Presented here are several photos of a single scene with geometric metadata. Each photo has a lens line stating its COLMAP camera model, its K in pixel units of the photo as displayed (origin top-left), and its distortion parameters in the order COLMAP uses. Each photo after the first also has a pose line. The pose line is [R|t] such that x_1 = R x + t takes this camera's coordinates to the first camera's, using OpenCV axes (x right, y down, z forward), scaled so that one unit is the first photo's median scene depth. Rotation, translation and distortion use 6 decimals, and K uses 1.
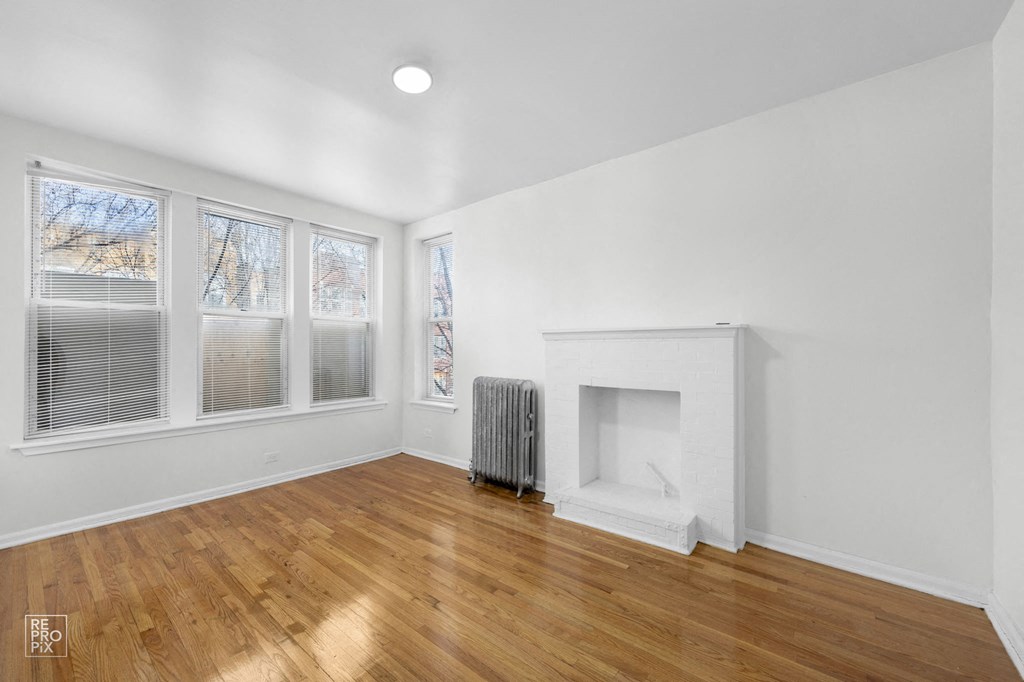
lens RADIAL K [[449.3, 0, 479.5], [0, 449.3, 343.9], [0, 0, 1]] dist [-0.002391, -0.000258]
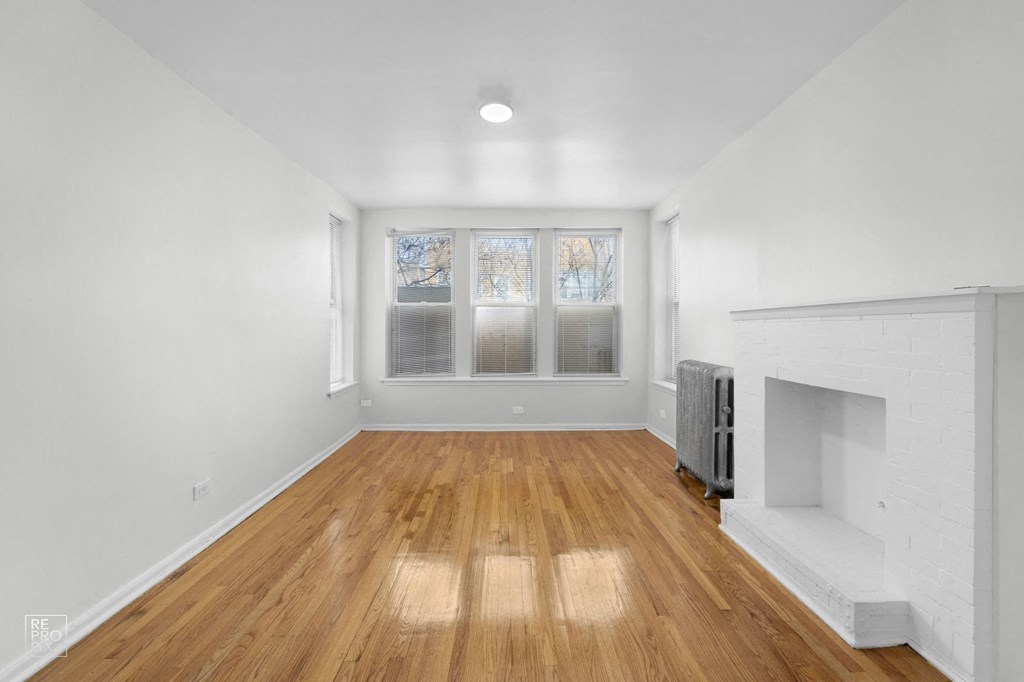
lens RADIAL K [[403.6, 0, 497.0], [0, 403.6, 332.2], [0, 0, 1]] dist [-0.011540, 0.000274]
pose [[0.645575, 0.006593, -0.763669, 0.459062], [0.006306, 0.999883, 0.013964, 0.001386], [0.763671, -0.013830, 0.645457, 0.191732]]
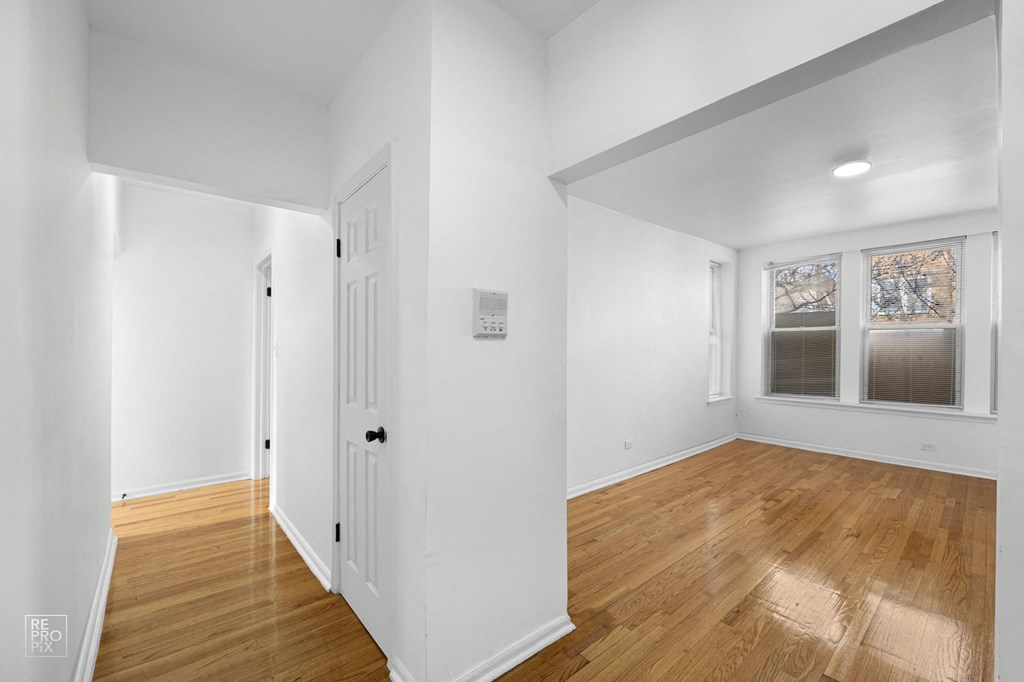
lens RADIAL K [[412.7, 0, 509.0], [0, 412.7, 349.8], [0, 0, 1]] dist [0.000295, 0.000077]
pose [[-0.166152, 0.003719, -0.986093, 0.877201], [0.002201, 0.999992, 0.003401, -0.009555], [0.986098, -0.001606, -0.166159, 0.097665]]
